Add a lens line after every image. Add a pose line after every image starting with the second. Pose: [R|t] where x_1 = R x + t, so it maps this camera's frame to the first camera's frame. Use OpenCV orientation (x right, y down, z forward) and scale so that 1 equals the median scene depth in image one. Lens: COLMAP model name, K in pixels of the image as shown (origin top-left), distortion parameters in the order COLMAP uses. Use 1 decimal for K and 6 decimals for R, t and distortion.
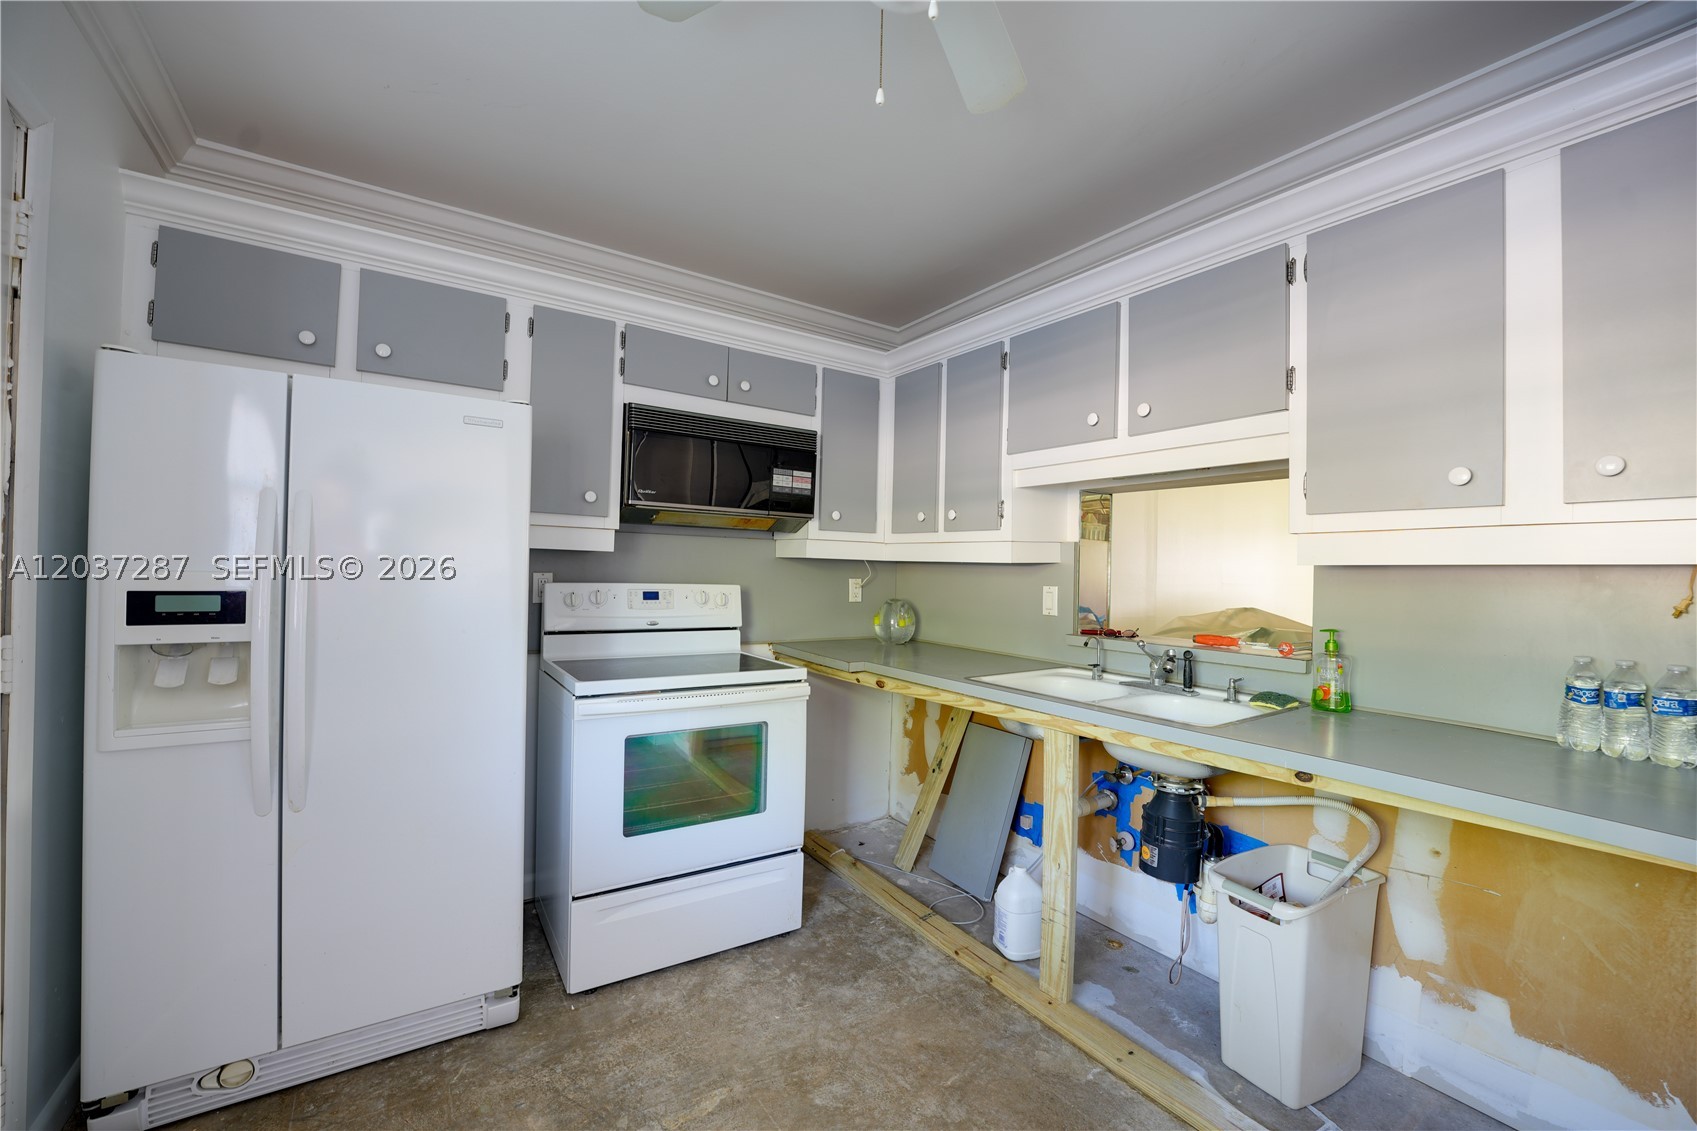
lens RADIAL K [[682.2, 0, 853.6], [0, 682.2, 568.0], [0, 0, 1]] dist [-0.035201, 0.005816]
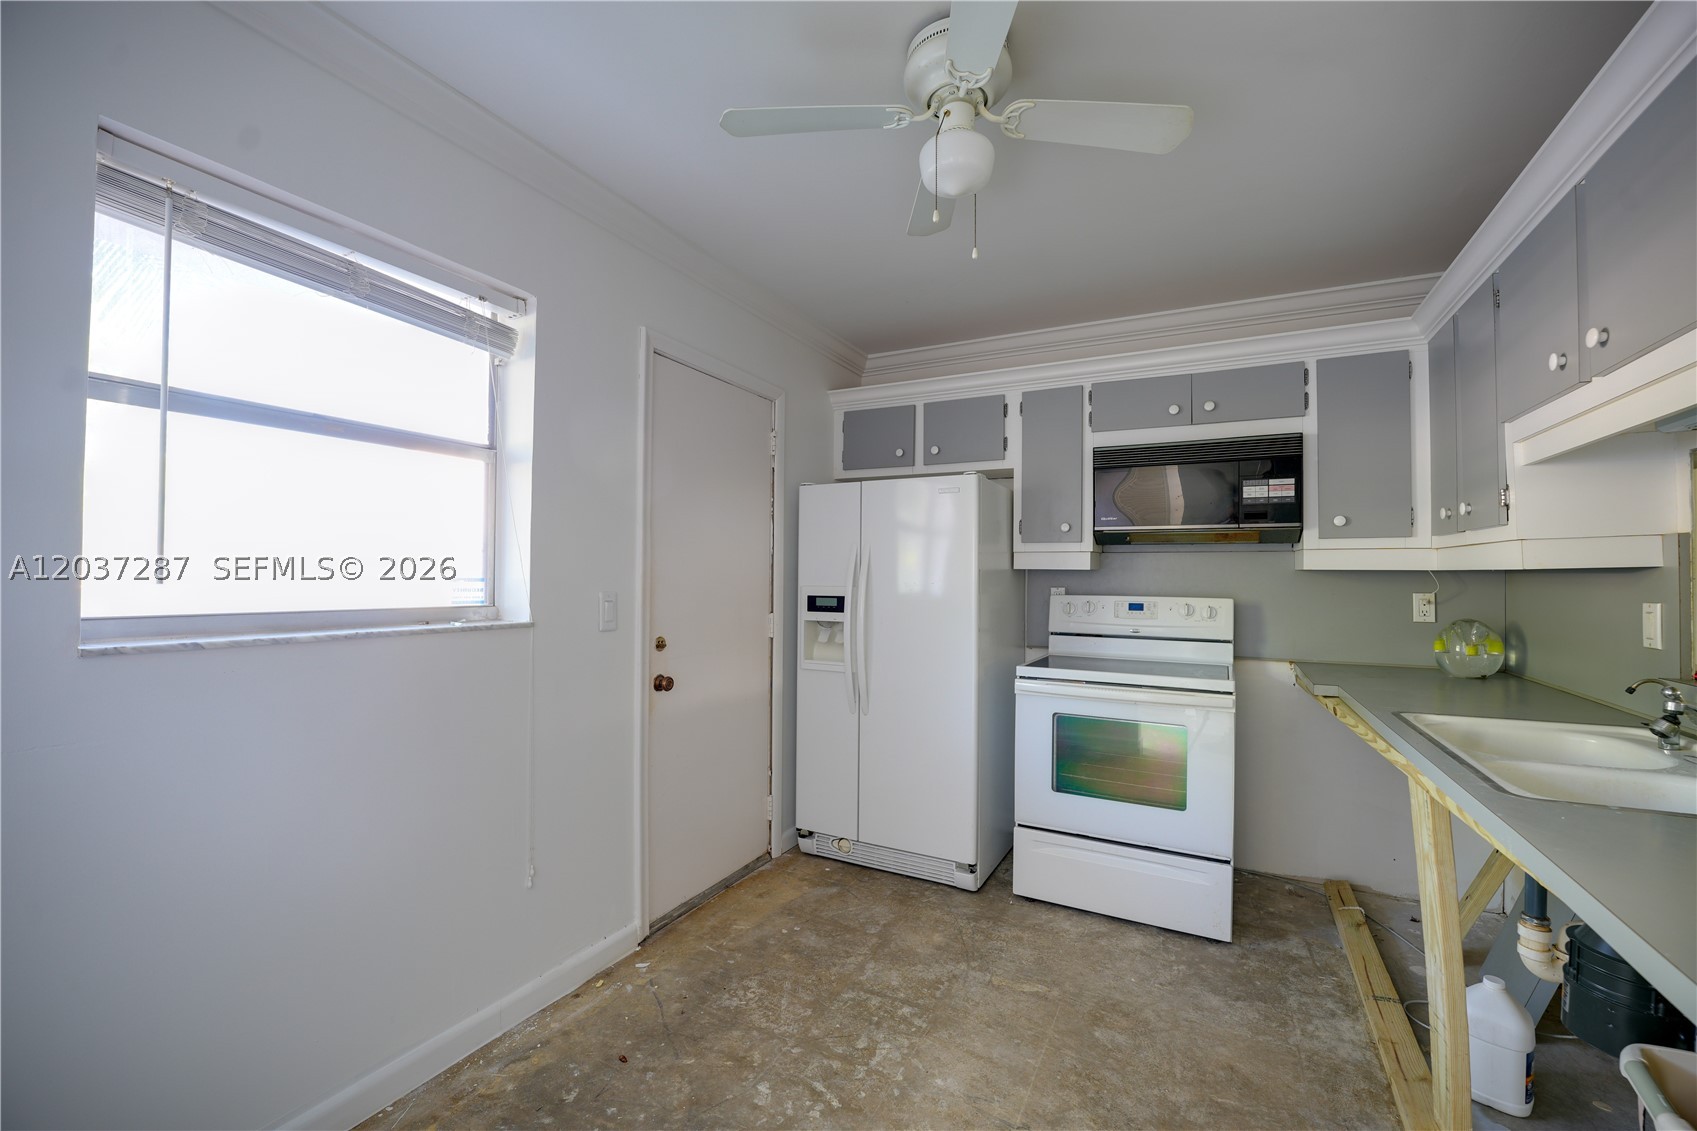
lens RADIAL K [[682.2, 0, 848.9], [0, 682.2, 565.9], [0, 0, 1]] dist [-0.035201, 0.005816]
pose [[0.473512, -0.033933, -0.880133, 0.571876], [0.006008, 0.999359, -0.035297, 0.010911], [0.880767, 0.011426, 0.473413, 0.035704]]
